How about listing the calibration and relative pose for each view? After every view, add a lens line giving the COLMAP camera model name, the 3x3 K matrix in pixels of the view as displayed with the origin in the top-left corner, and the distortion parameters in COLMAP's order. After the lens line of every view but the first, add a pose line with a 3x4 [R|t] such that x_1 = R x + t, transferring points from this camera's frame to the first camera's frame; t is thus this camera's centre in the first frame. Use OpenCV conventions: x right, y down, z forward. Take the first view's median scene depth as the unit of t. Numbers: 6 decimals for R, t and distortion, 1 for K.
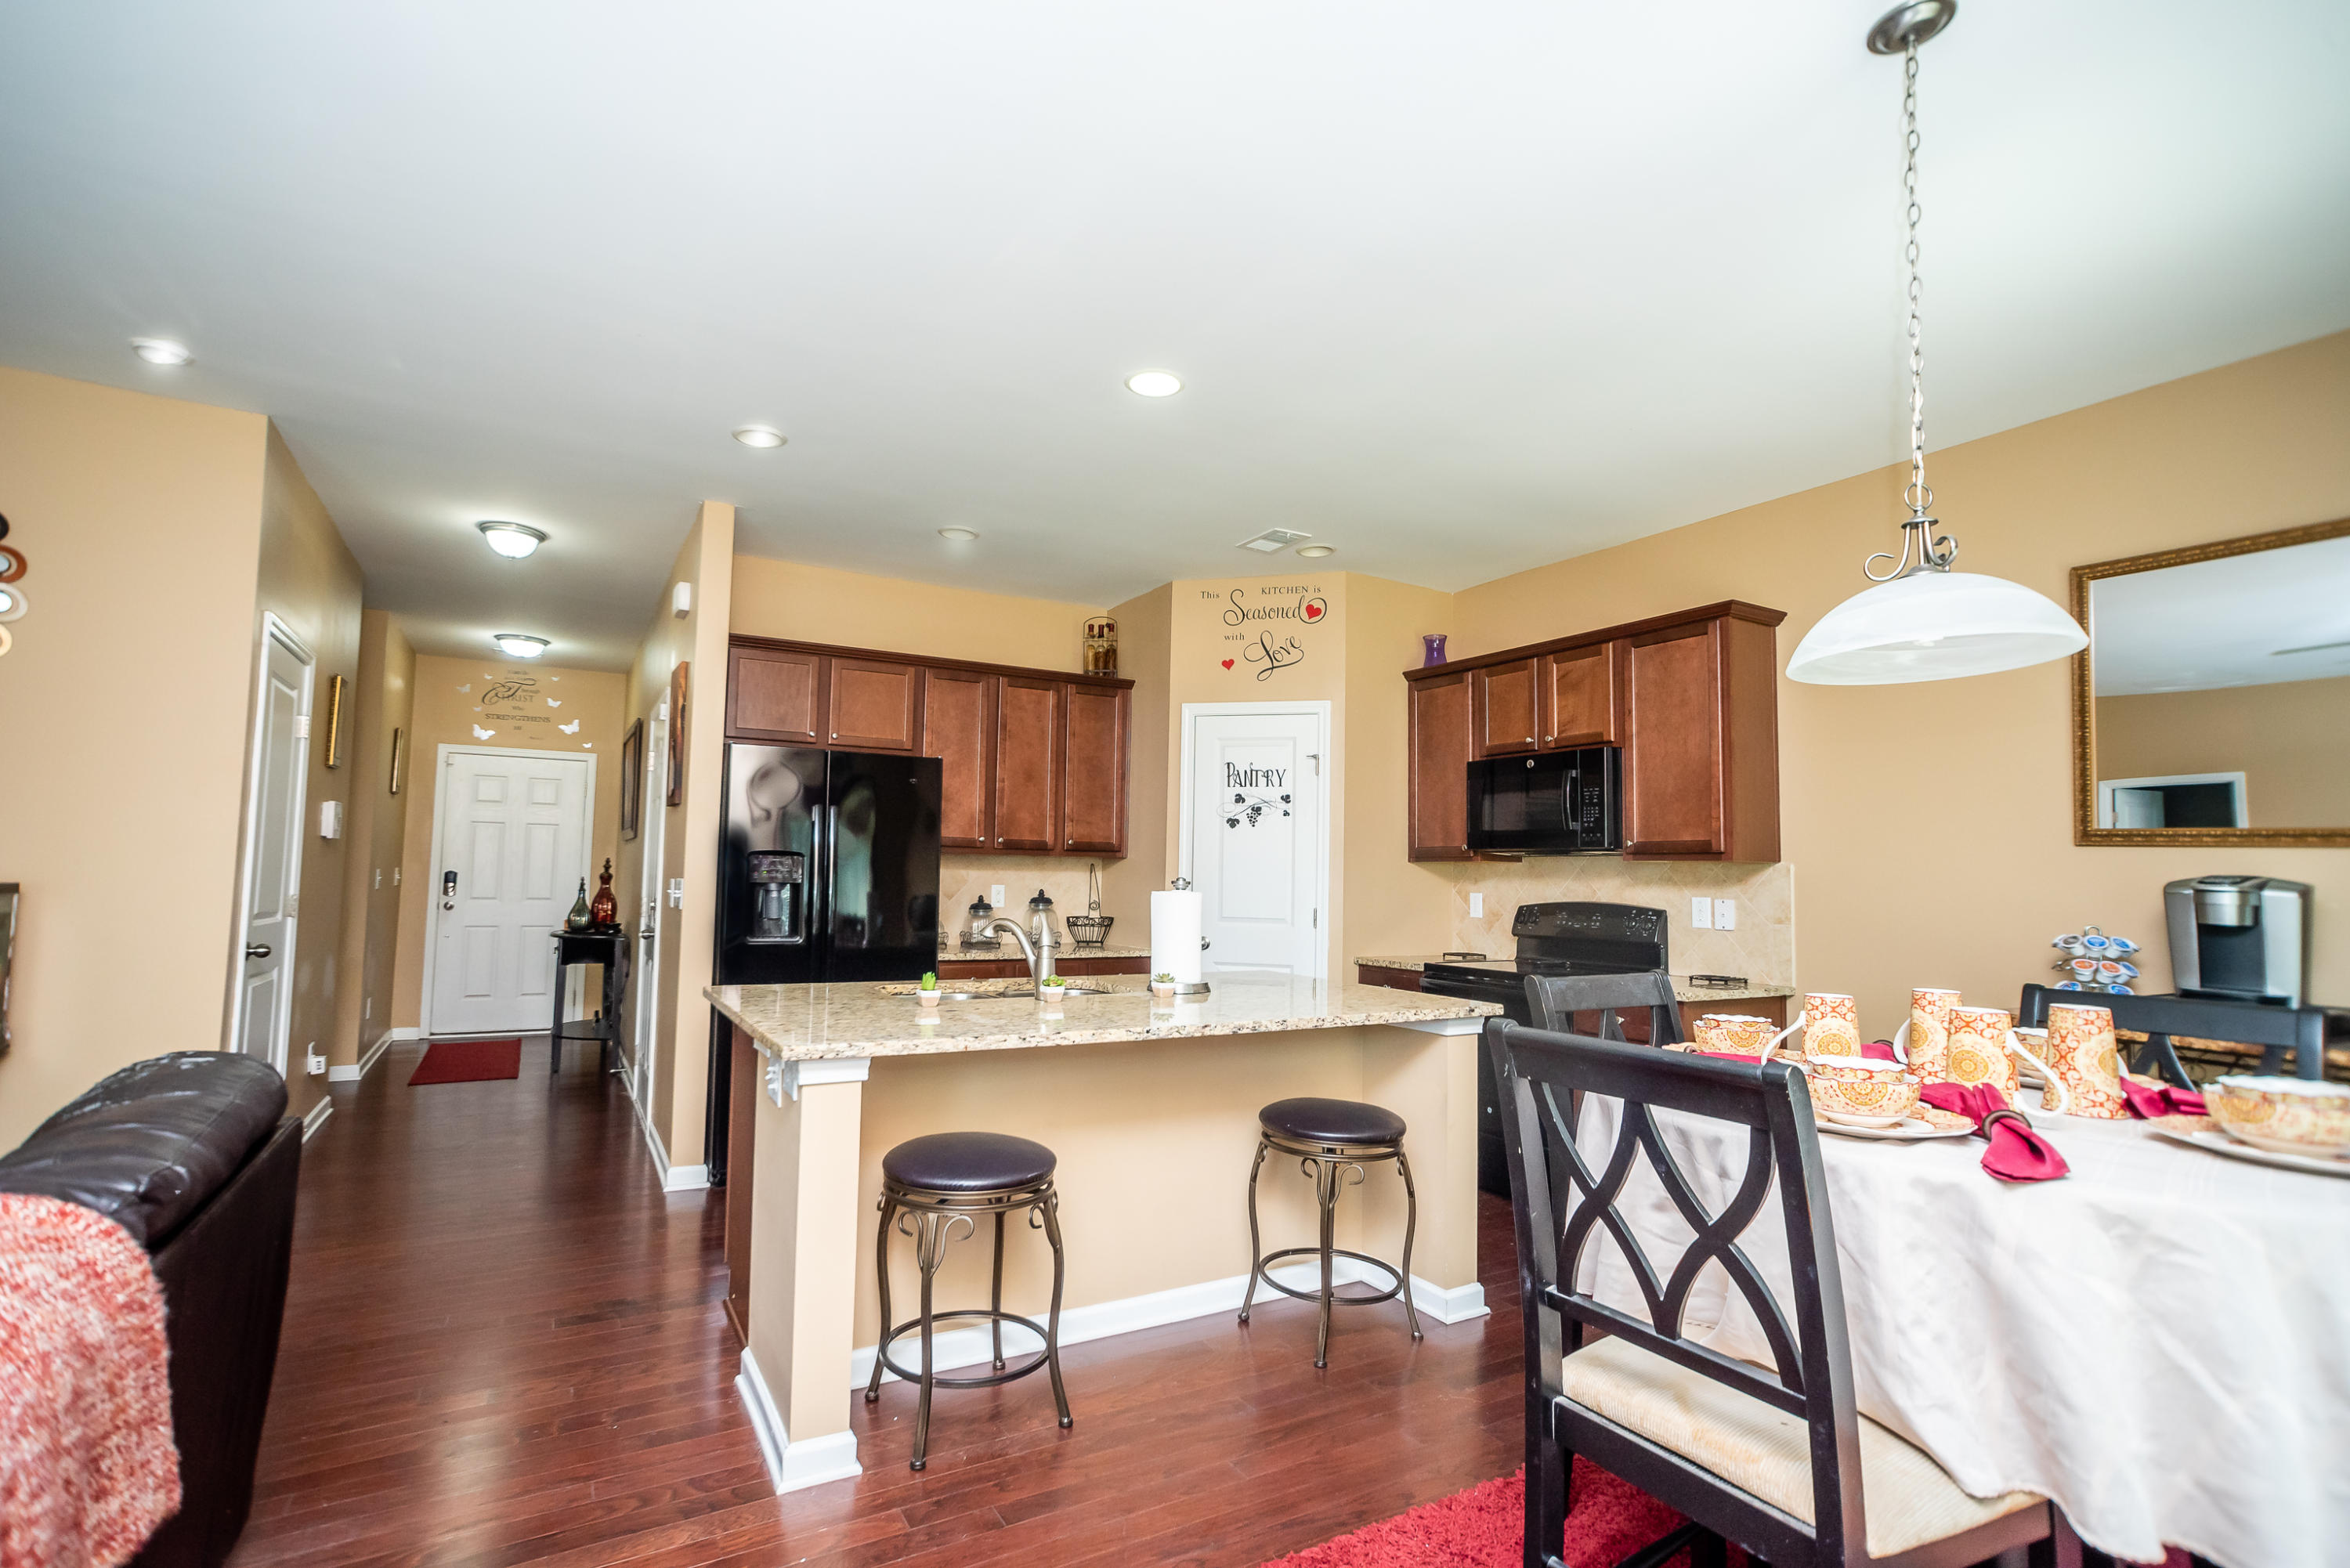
lens RADIAL K [[1078.2, 0, 1141.9], [0, 1078.2, 798.4], [0, 0, 1]] dist [-0.026345, 0.020349]
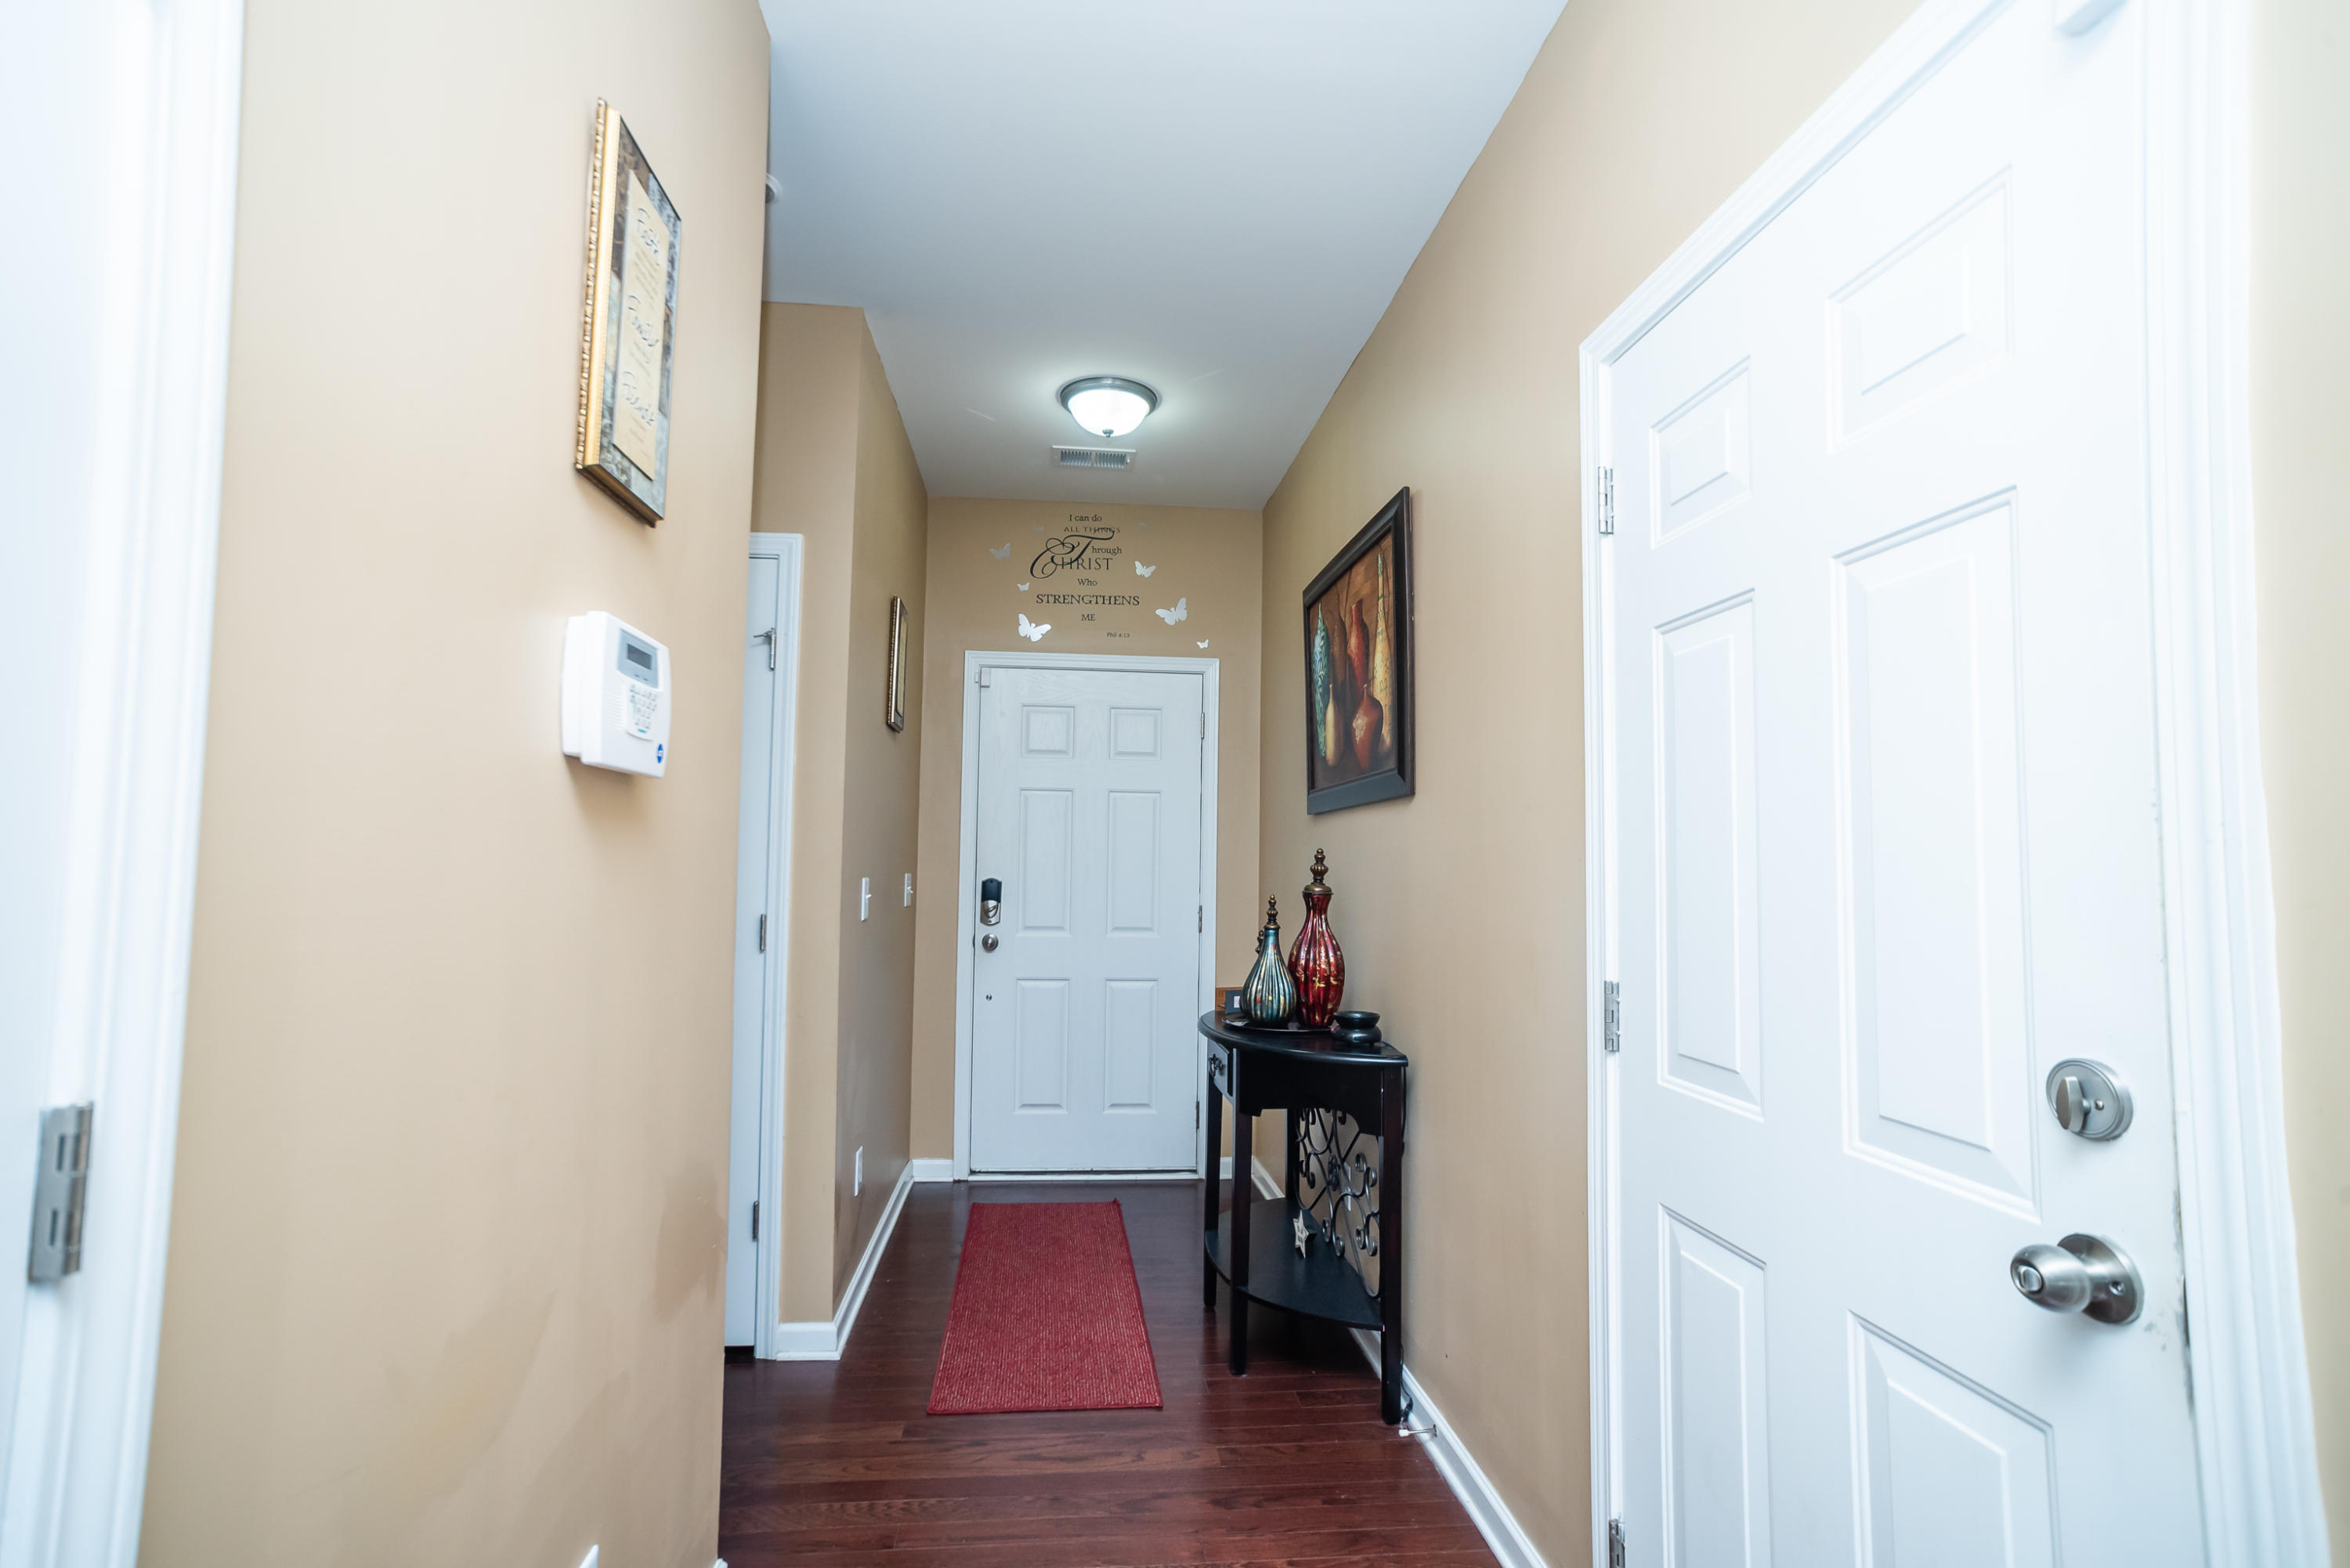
lens RADIAL K [[1115.3, 0, 1150.8], [0, 1115.3, 799.3], [0, 0, 1]] dist [-0.034048, -0.000087]
pose [[0.912382, -0.029962, -0.408242, -0.549611], [0.031655, 0.999495, -0.002611, 0.050868], [0.408114, -0.010540, 0.912870, 0.834301]]
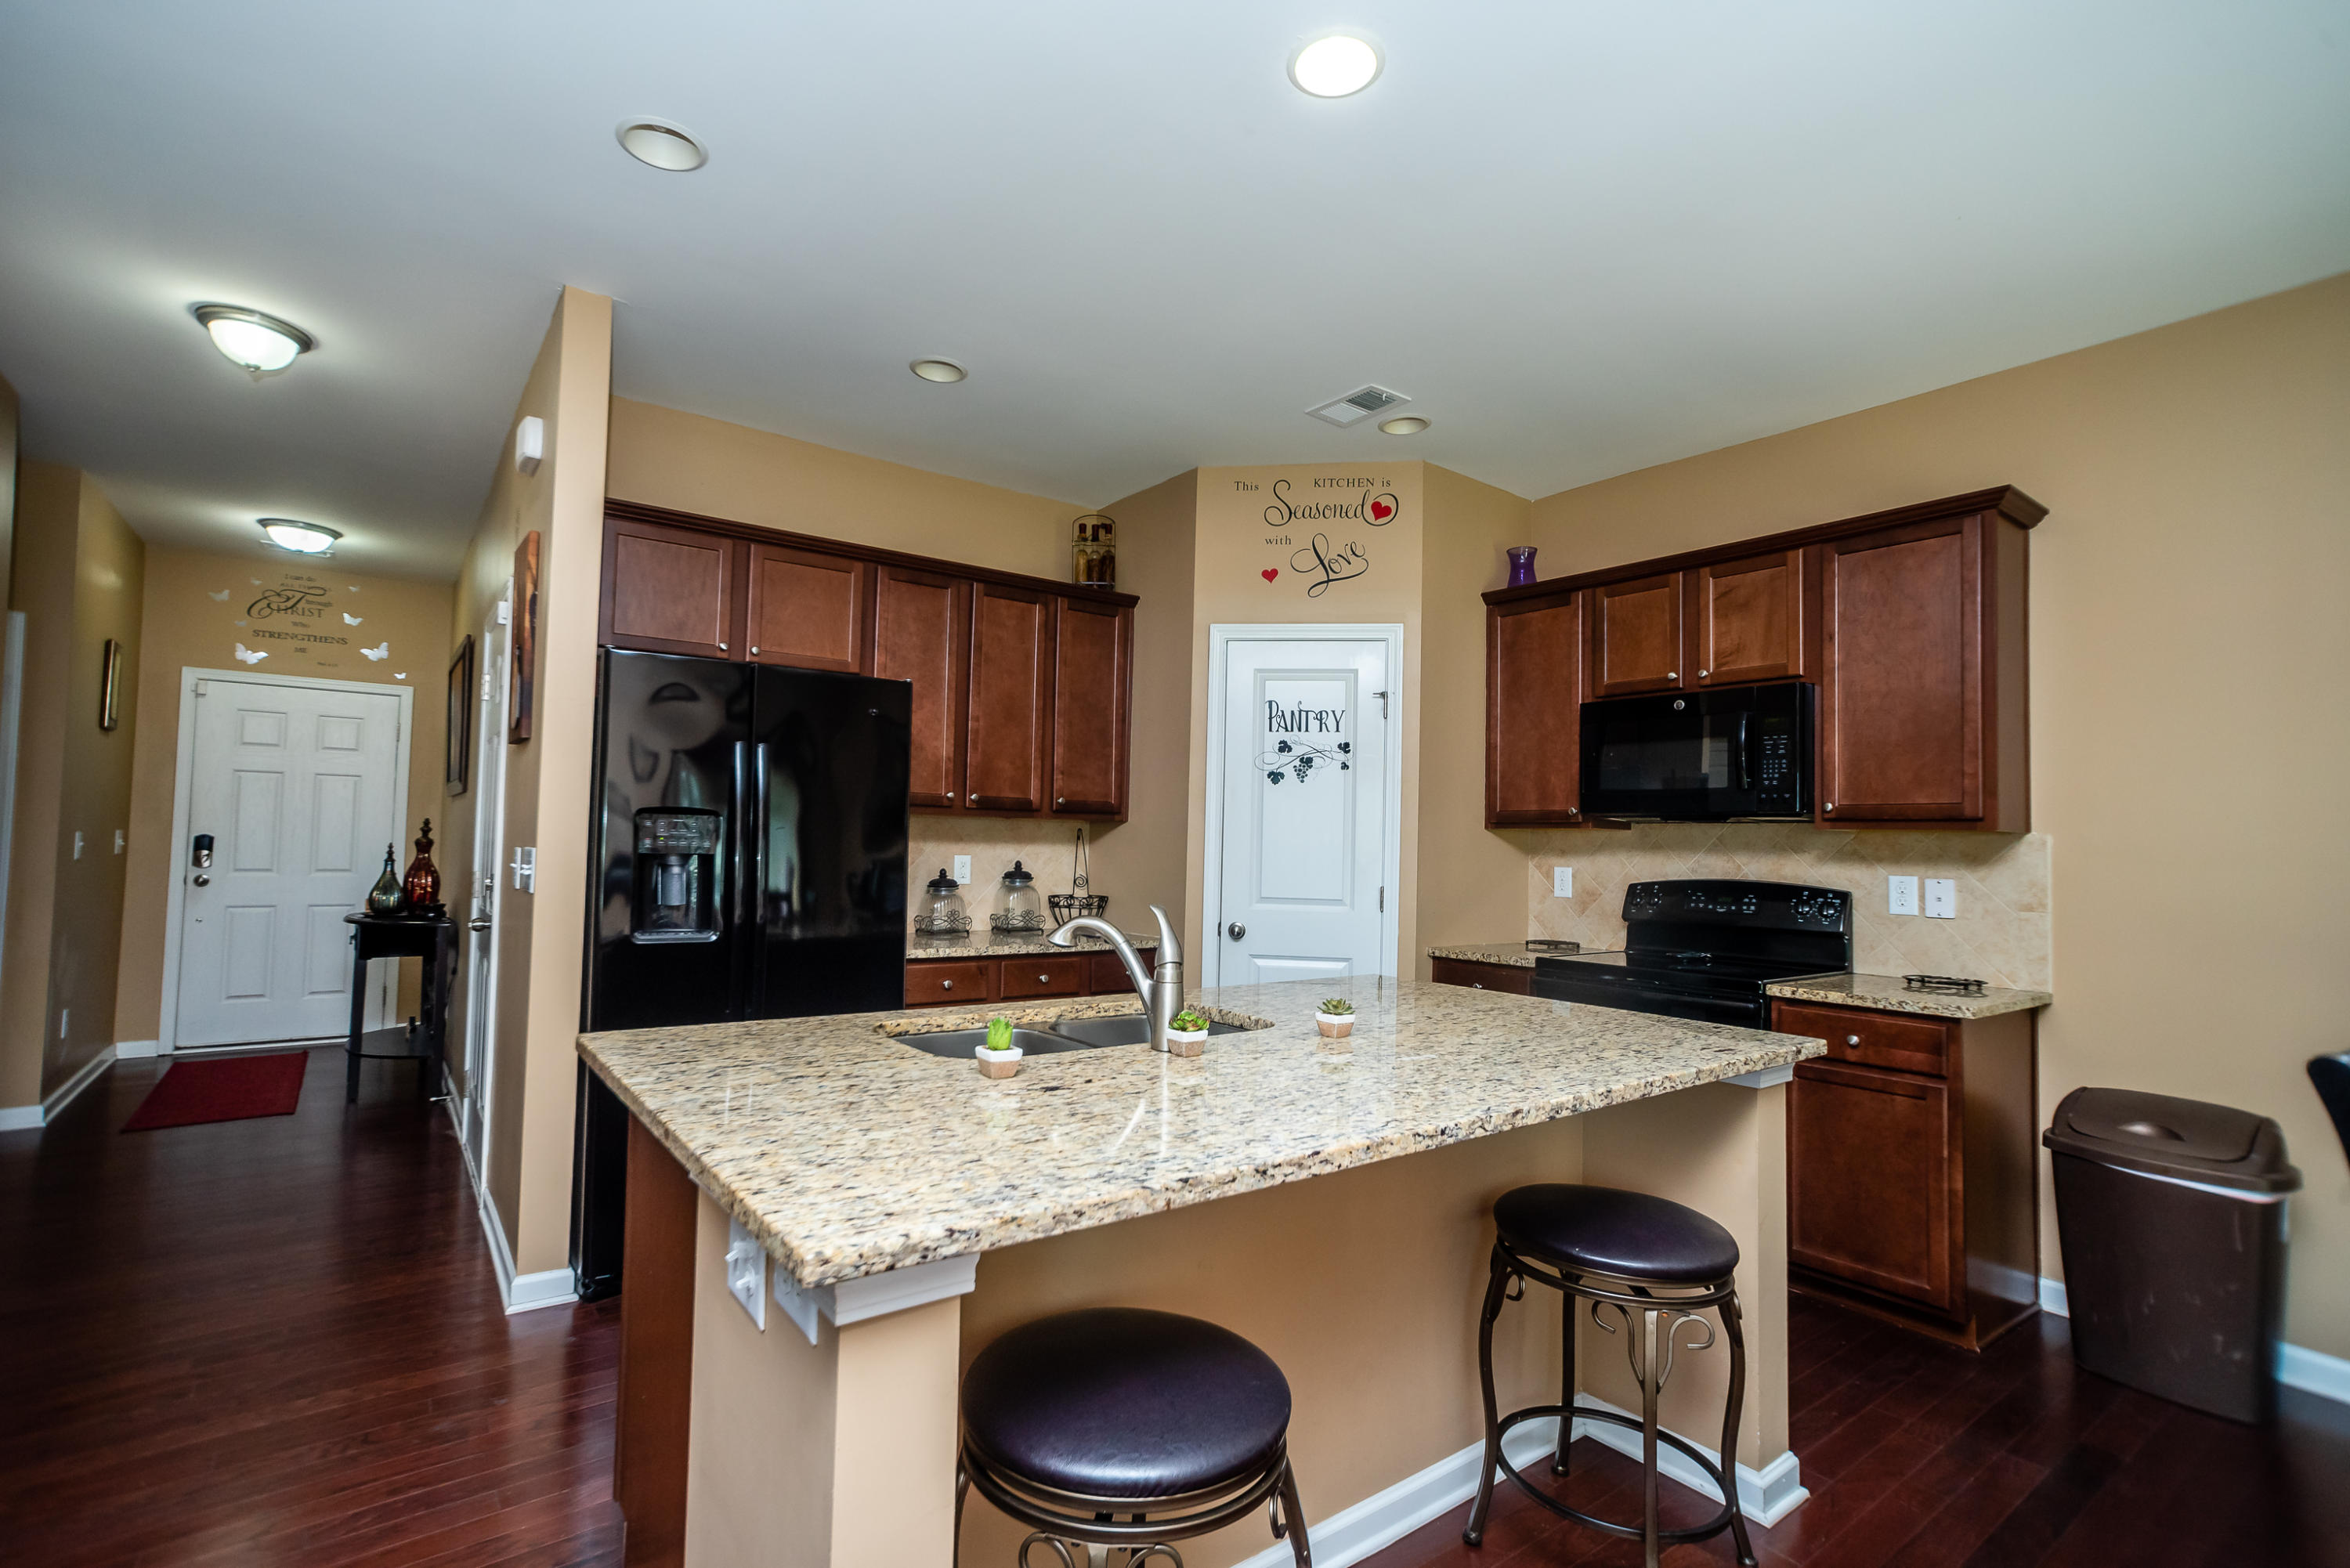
lens RADIAL K [[1078.2, 0, 1158.5], [0, 1078.2, 796.8], [0, 0, 1]] dist [-0.026345, 0.020349]
pose [[0.991774, 0.008948, 0.127688, -0.111344], [-0.012809, 0.999484, 0.029447, 0.016204], [-0.127359, -0.030841, 0.991377, 0.257593]]
